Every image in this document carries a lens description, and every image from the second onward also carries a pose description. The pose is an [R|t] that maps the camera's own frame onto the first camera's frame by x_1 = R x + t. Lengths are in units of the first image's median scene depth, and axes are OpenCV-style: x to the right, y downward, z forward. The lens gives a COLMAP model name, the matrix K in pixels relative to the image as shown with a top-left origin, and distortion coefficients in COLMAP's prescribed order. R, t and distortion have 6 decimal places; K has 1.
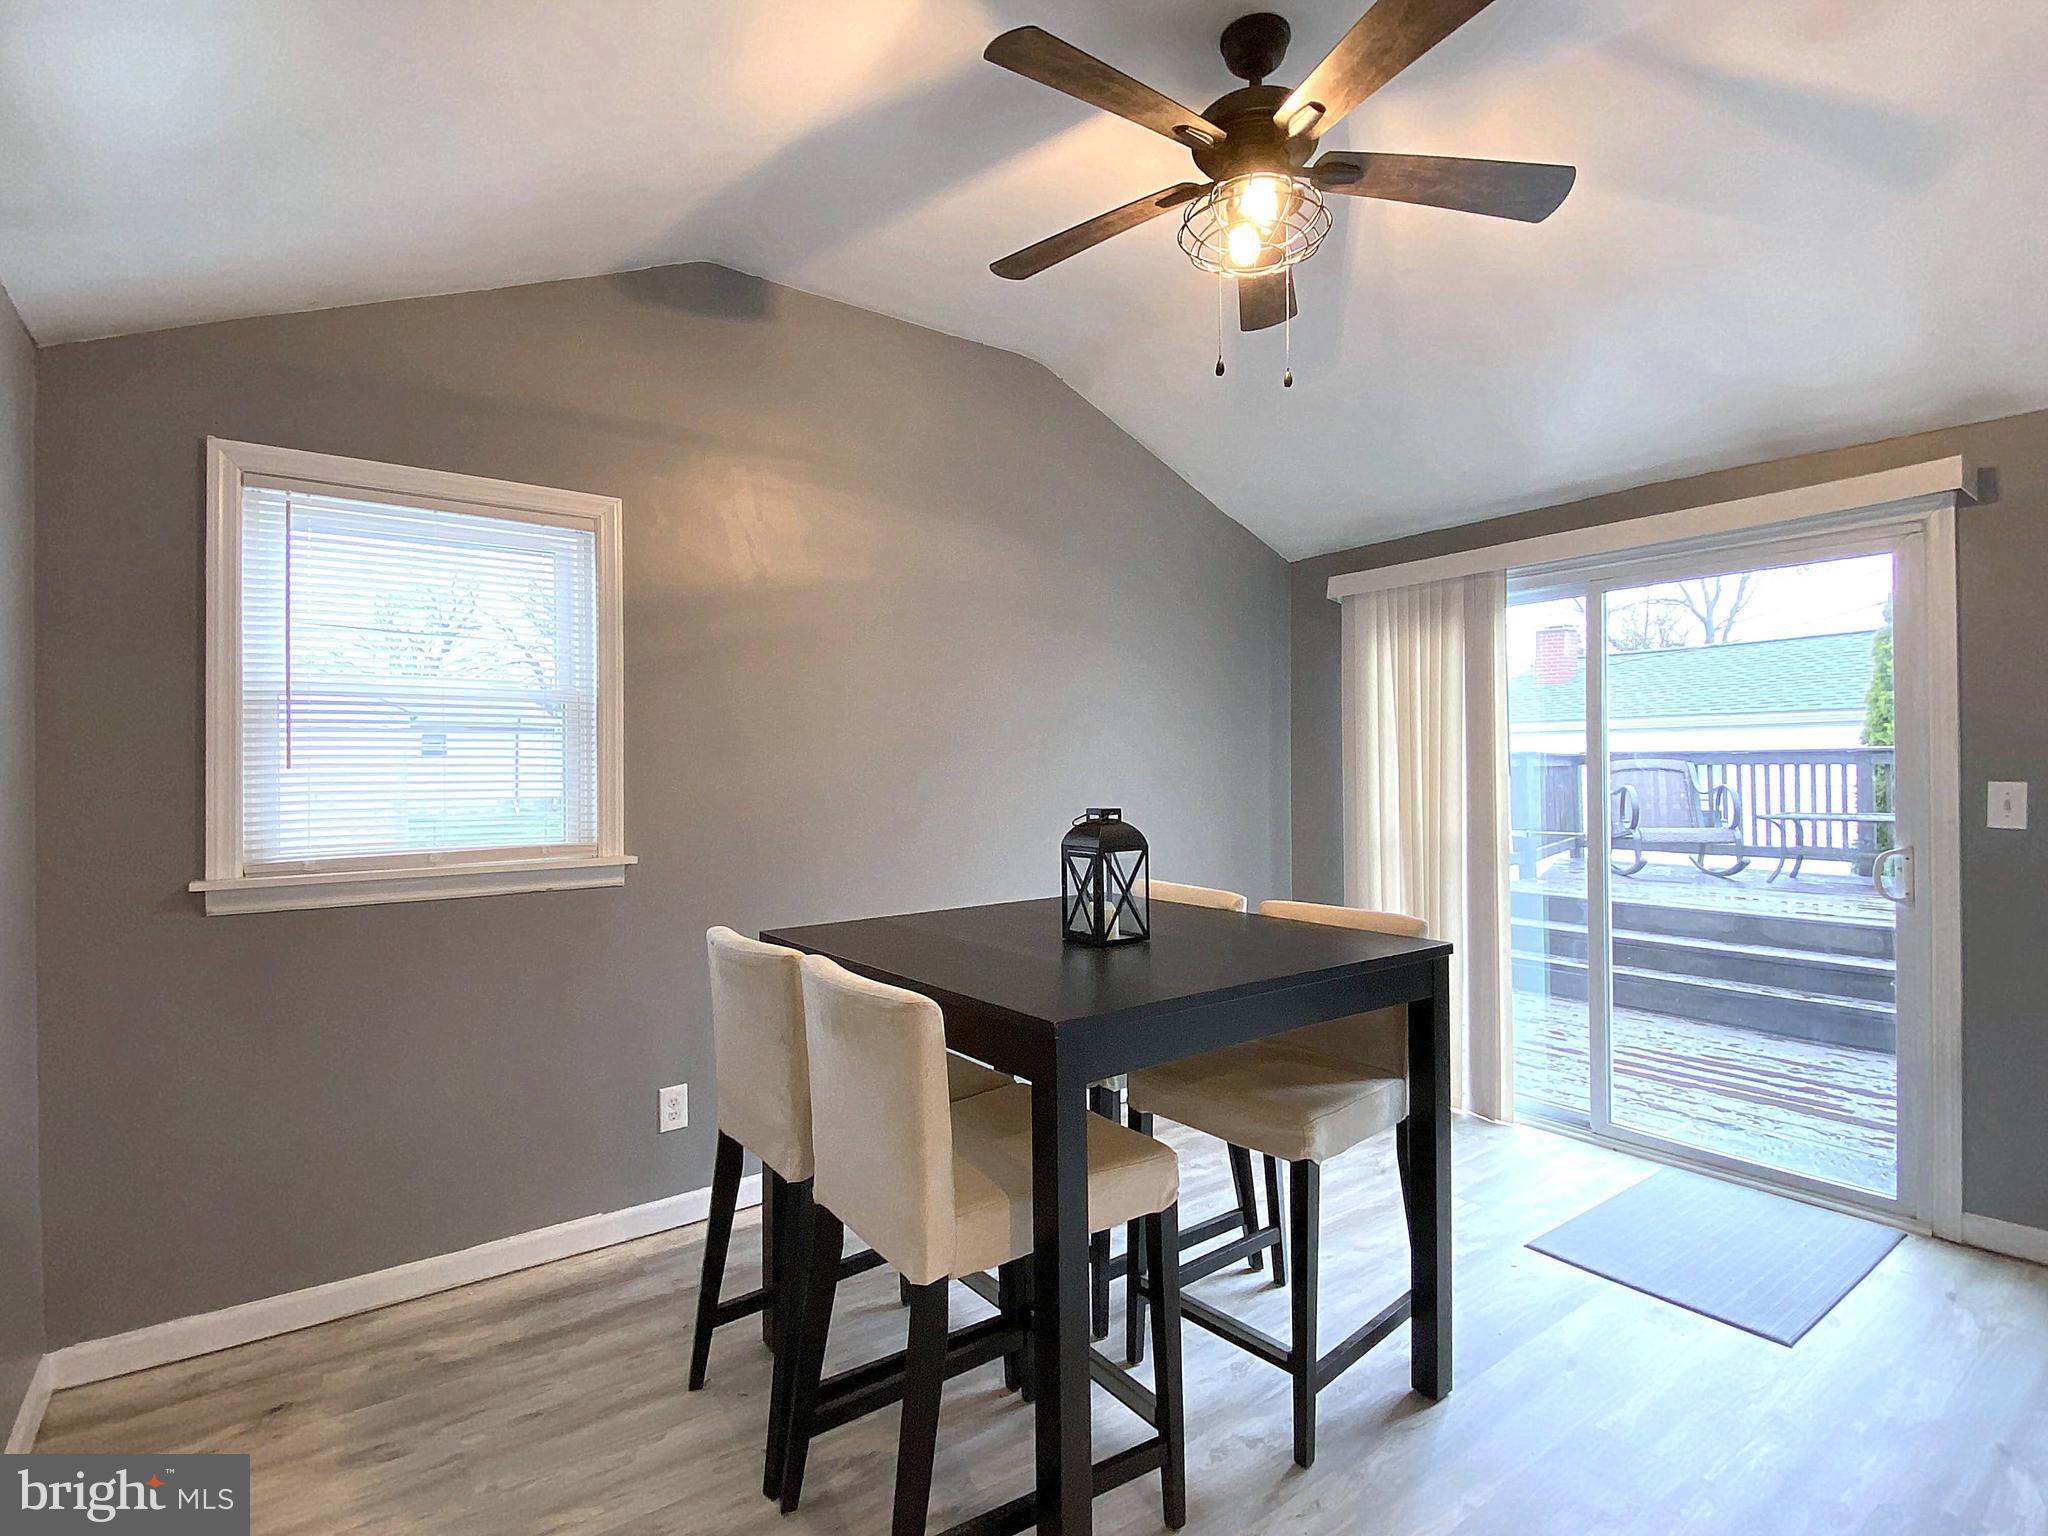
lens RADIAL K [[1008.5, 0, 1022.6], [0, 1008.5, 759.6], [0, 0, 1]] dist [0.053121, -0.054931]
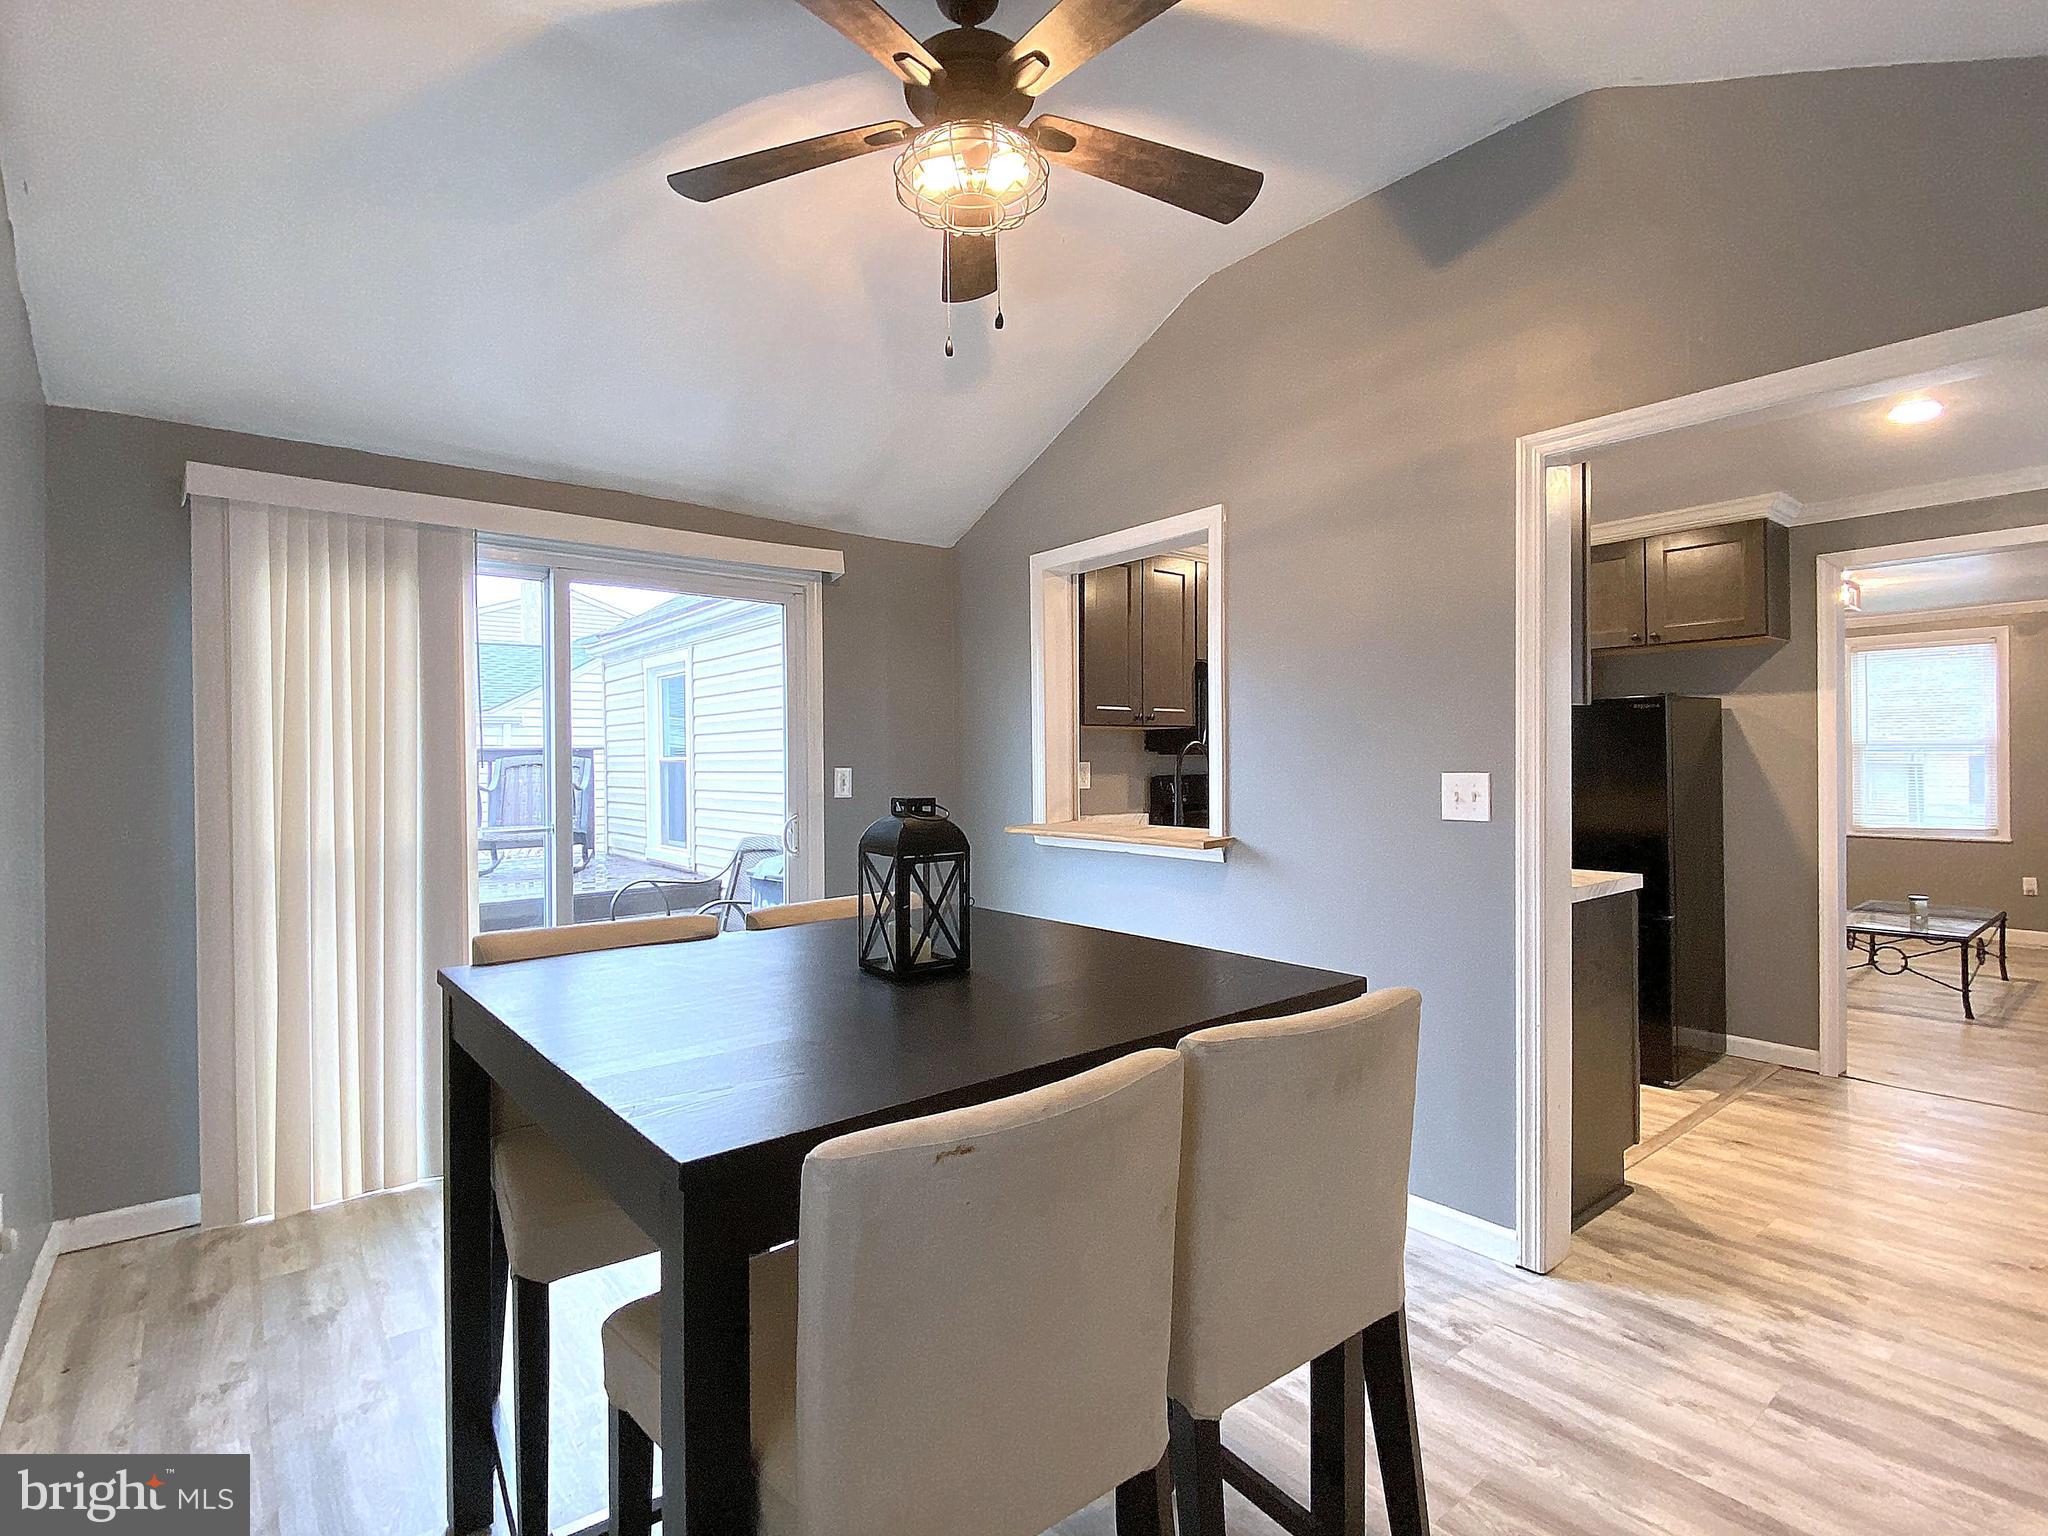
lens RADIAL K [[1011.7, 0, 1014.1], [0, 1011.7, 762.7], [0, 0, 1]] dist [0.029486, -0.027442]
pose [[-0.041366, 0.004007, 0.999136, -0.444445], [-0.003681, 0.999985, -0.004163, 0.015012], [-0.999137, -0.003850, -0.041351, 0.610578]]
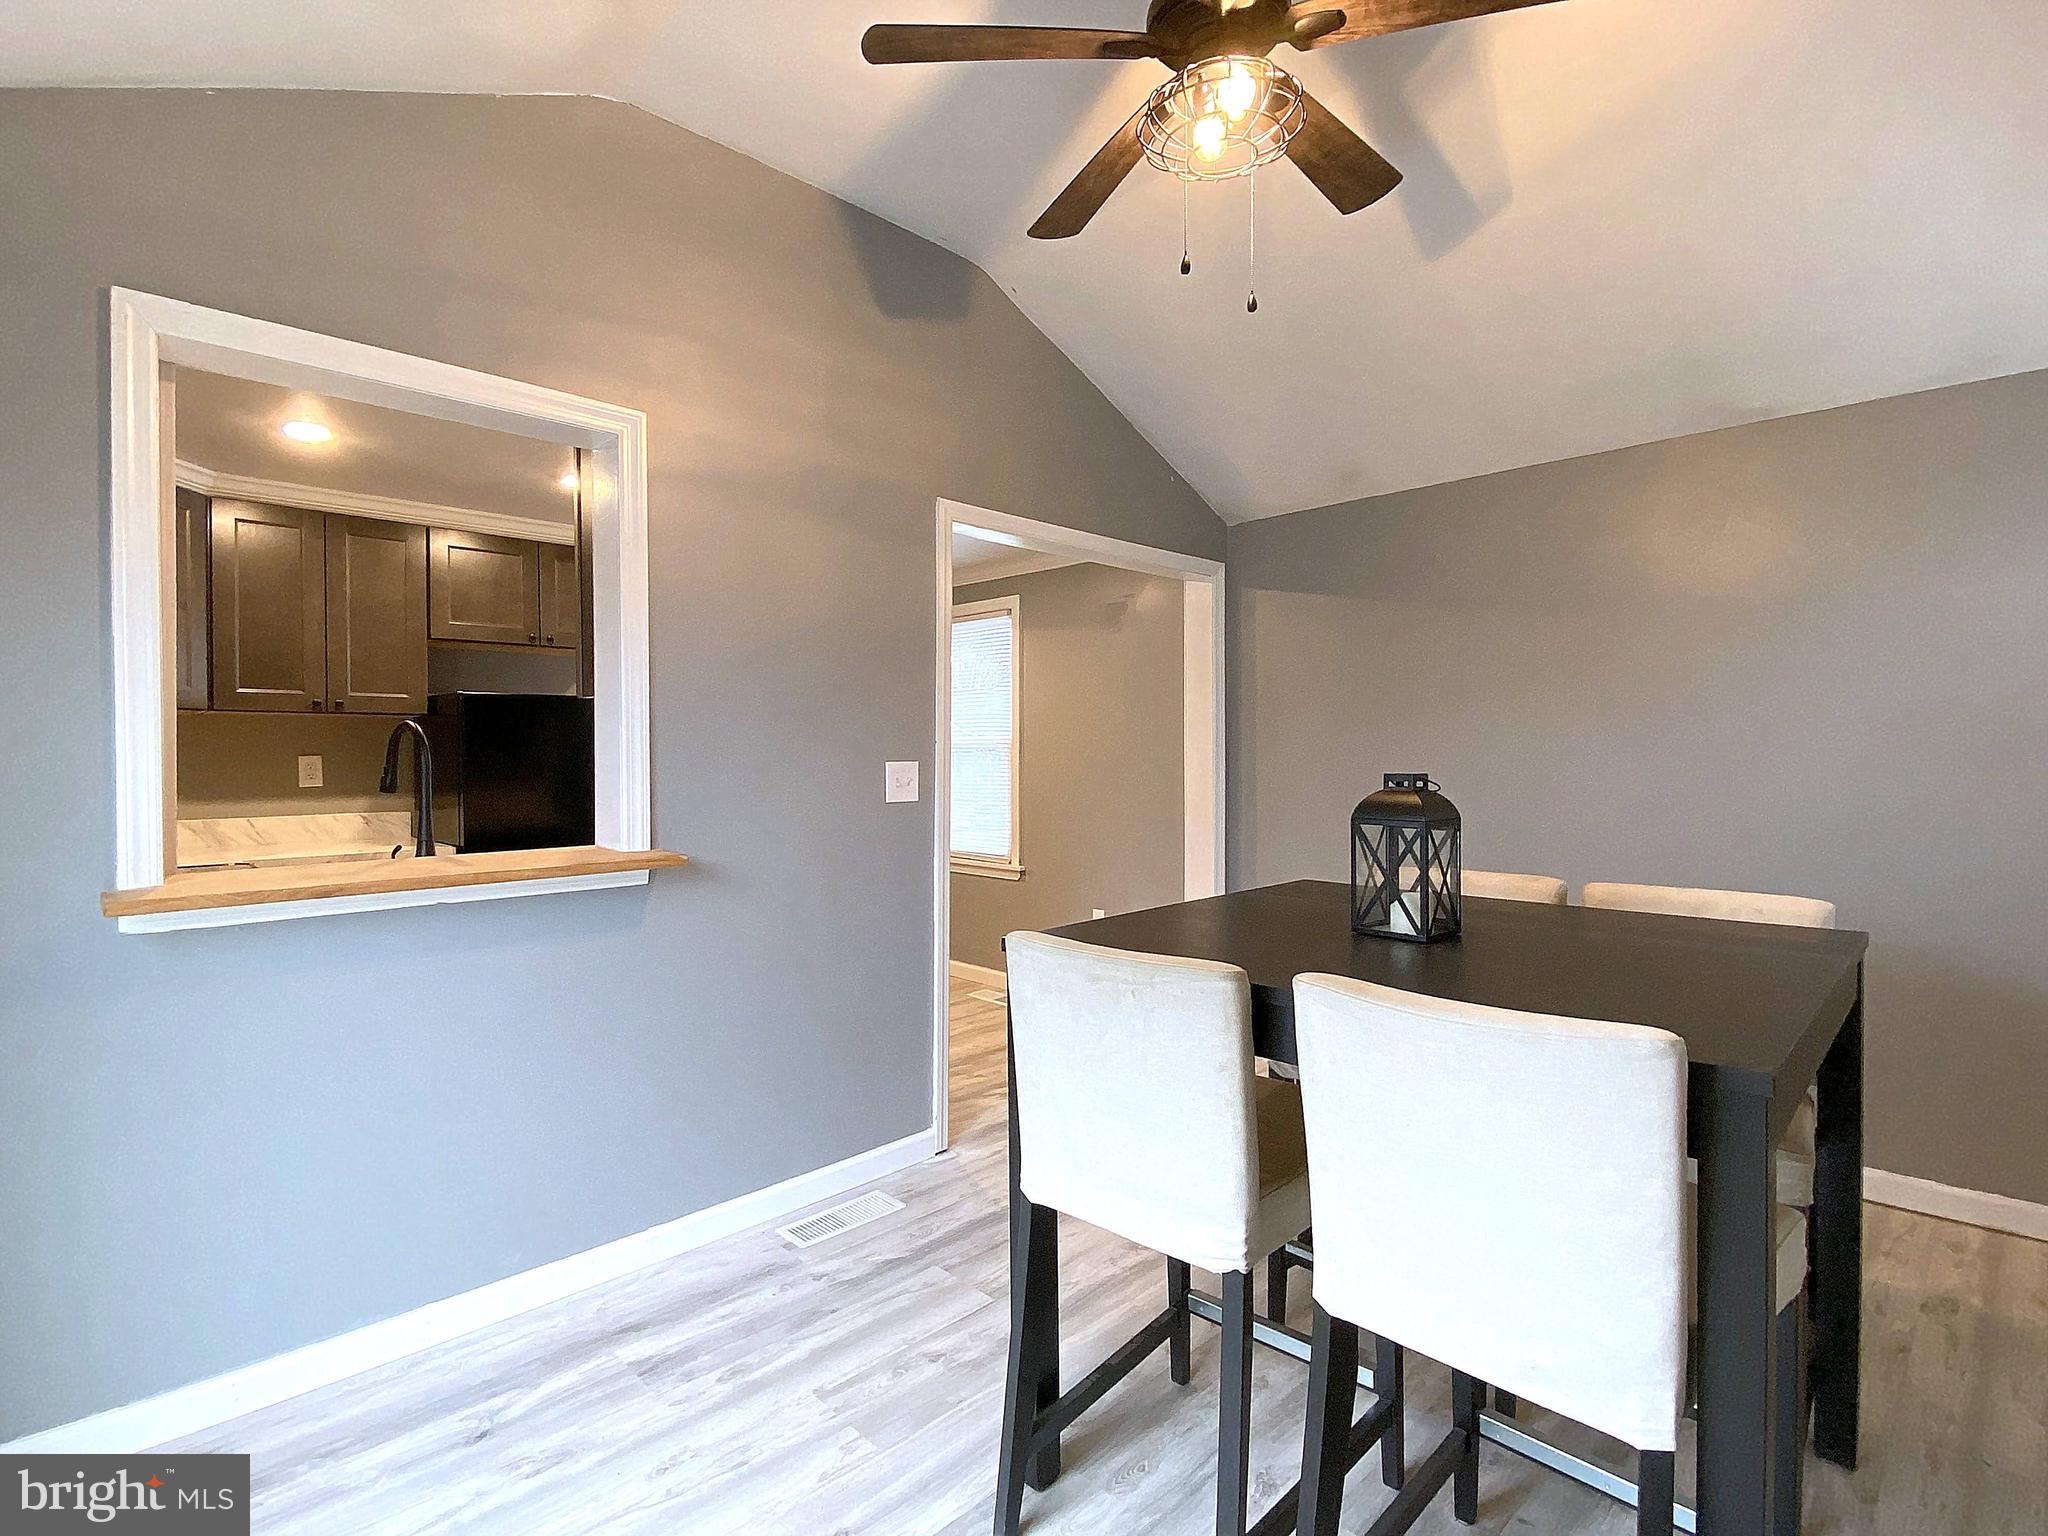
lens RADIAL K [[1008.5, 0, 1022.6], [0, 1008.5, 759.6], [0, 0, 1]] dist [0.053121, -0.054931]
pose [[-0.987540, 0.015083, -0.156642, 0.362286], [0.015627, 0.999875, -0.002243, 0.020416], [0.156589, -0.004663, -0.987653, 1.144418]]
